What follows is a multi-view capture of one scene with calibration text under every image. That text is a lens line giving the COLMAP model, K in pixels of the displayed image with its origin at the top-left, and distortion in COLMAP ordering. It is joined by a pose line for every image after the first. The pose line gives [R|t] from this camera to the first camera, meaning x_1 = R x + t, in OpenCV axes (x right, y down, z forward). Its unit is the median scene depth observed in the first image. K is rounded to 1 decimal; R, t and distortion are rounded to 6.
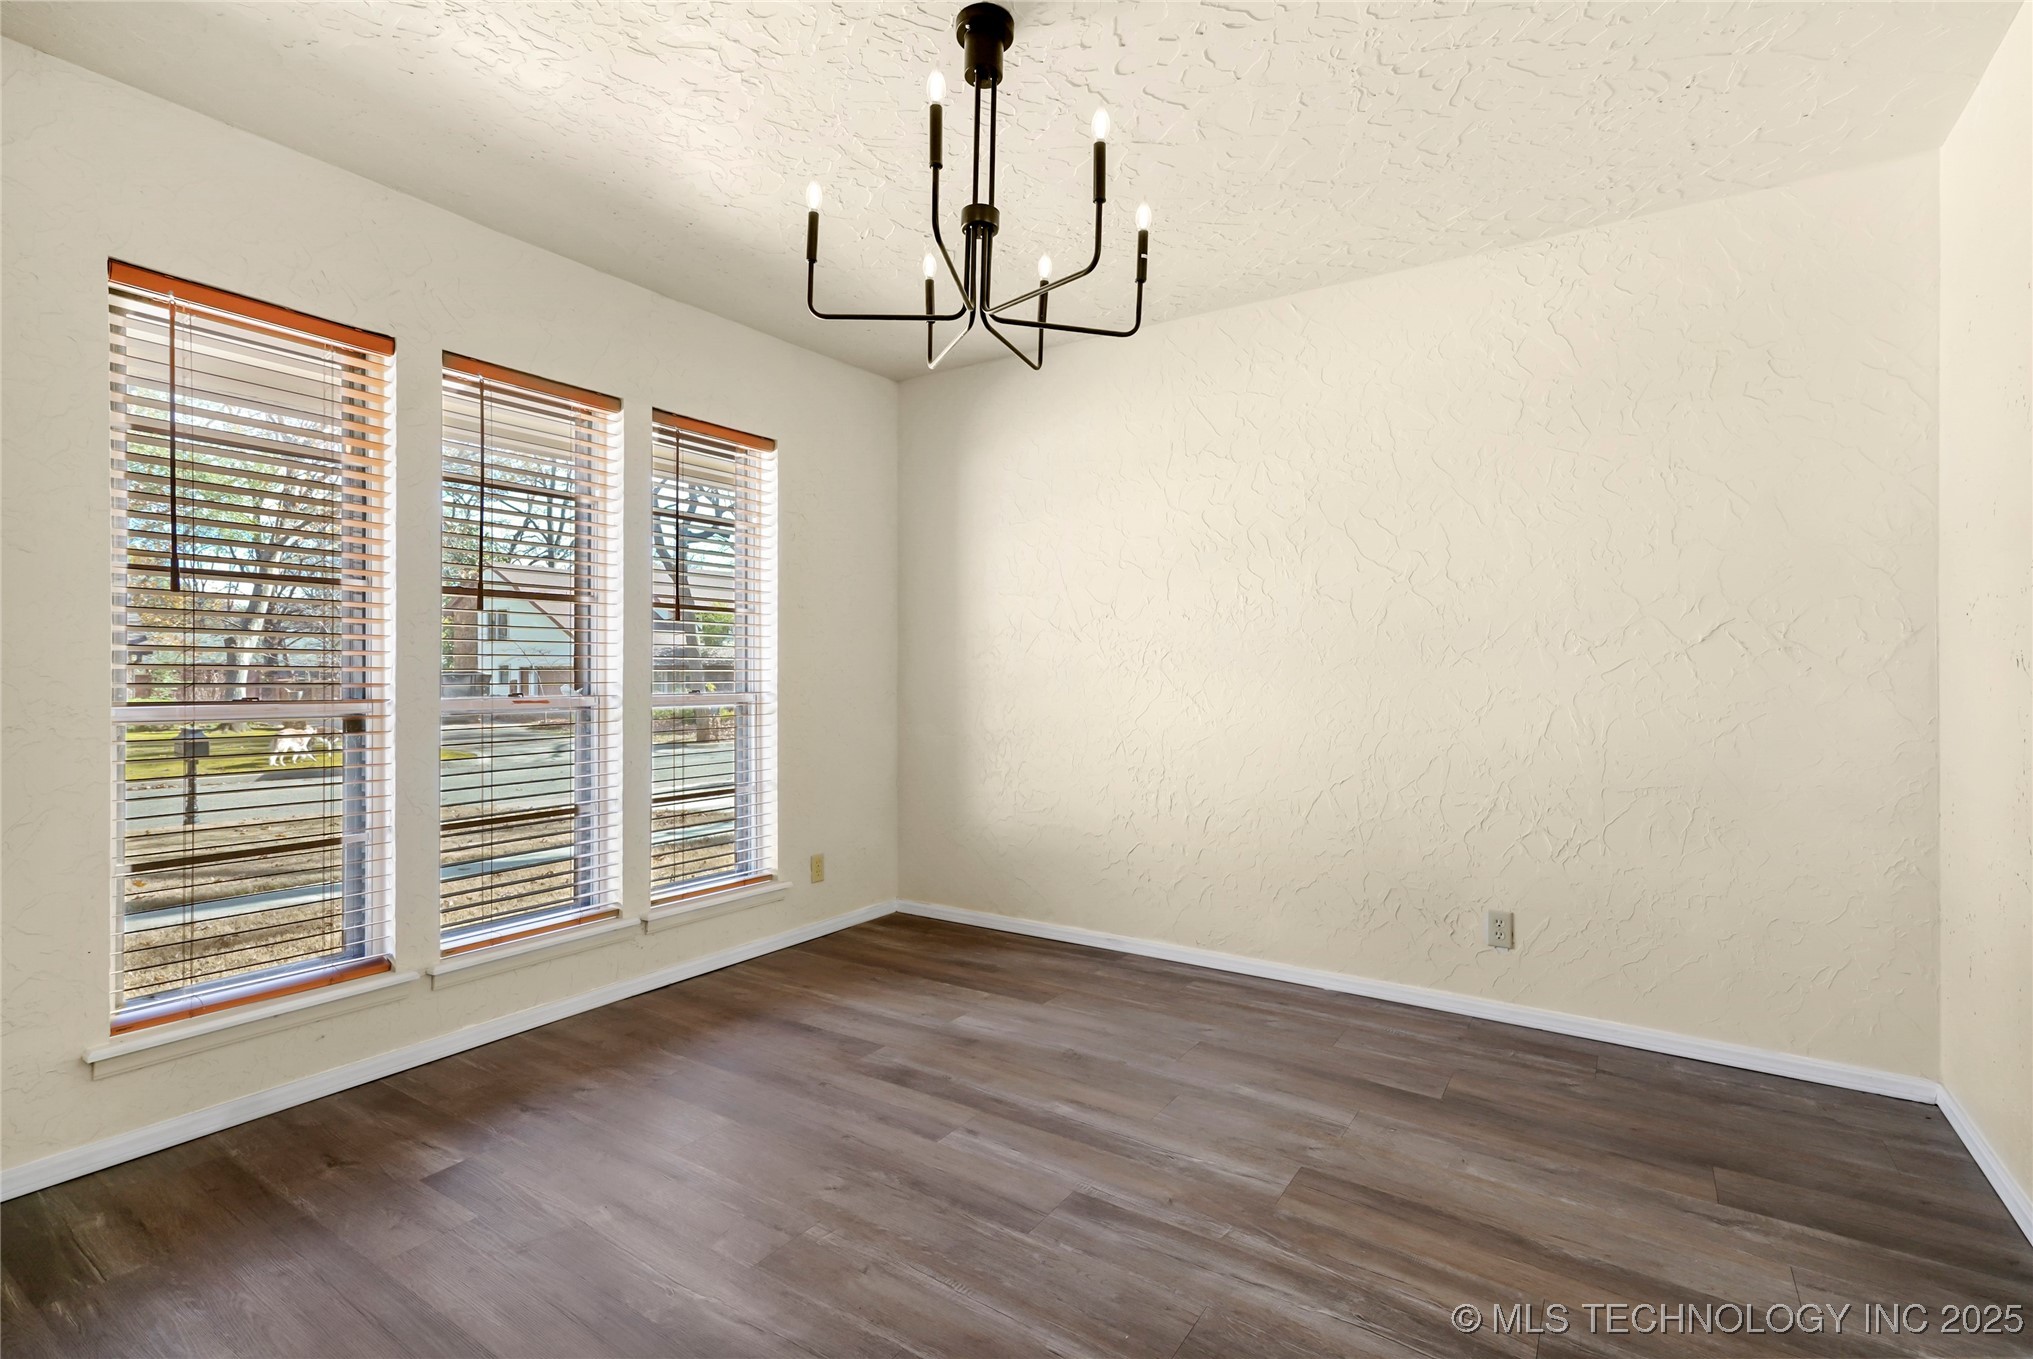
lens RADIAL K [[959.3, 0, 1003.6], [0, 959.3, 675.9], [0, 0, 1]] dist [0.003637, 0.008405]
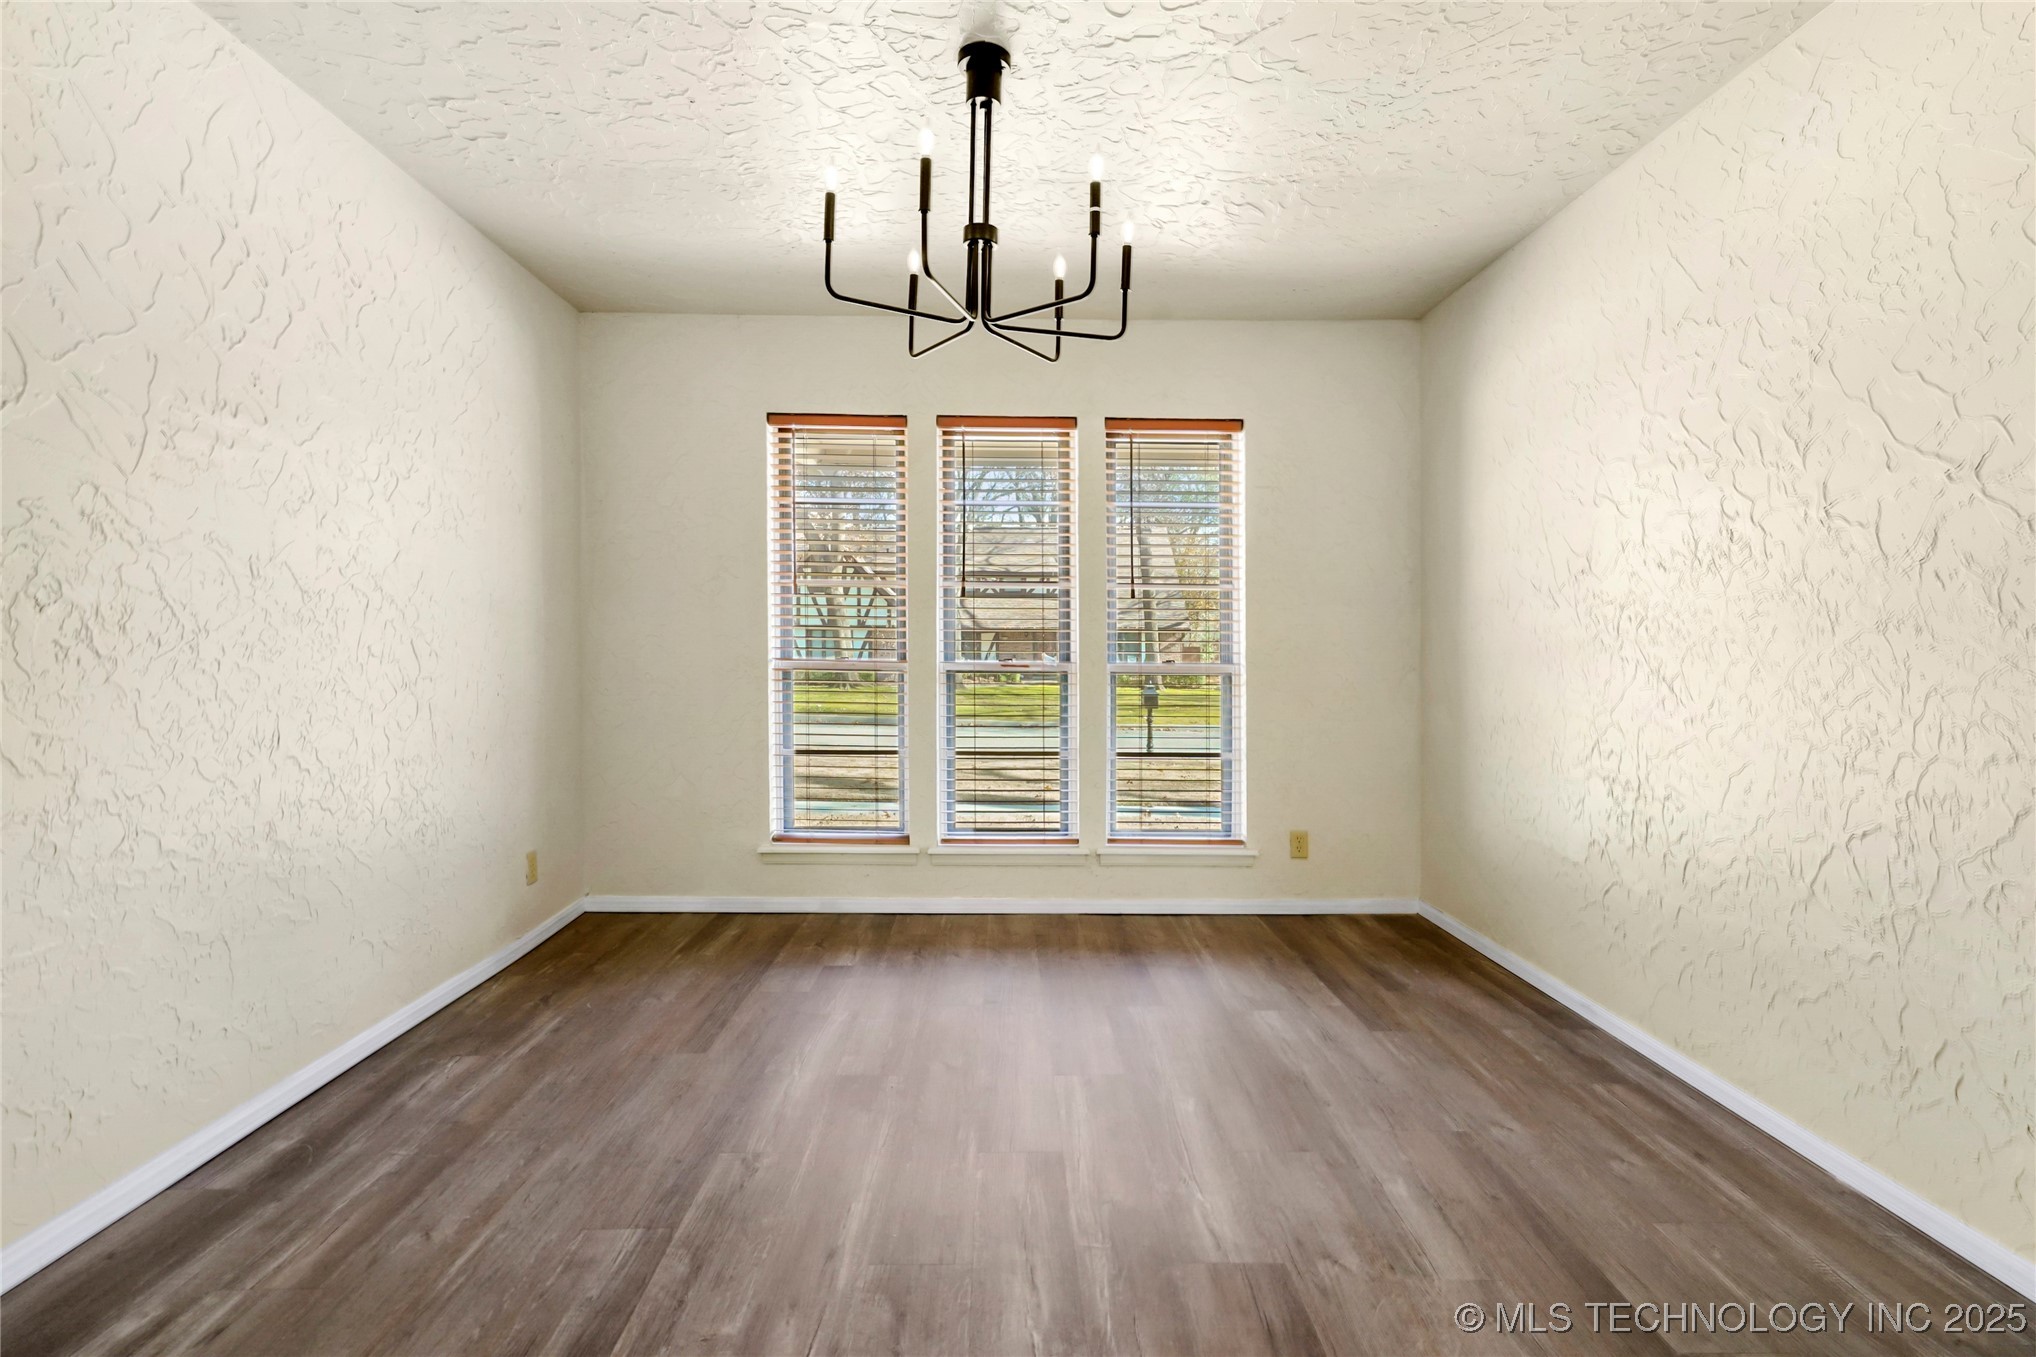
lens RADIAL K [[960.7, 0, 997.9], [0, 960.7, 660.5], [0, 0, 1]] dist [0.003637, 0.008405]
pose [[0.555528, 0.015147, -0.831360, 0.554677], [-0.007950, 0.999885, 0.012905, 0.001318], [0.831460, -0.000560, 0.555585, 0.238258]]
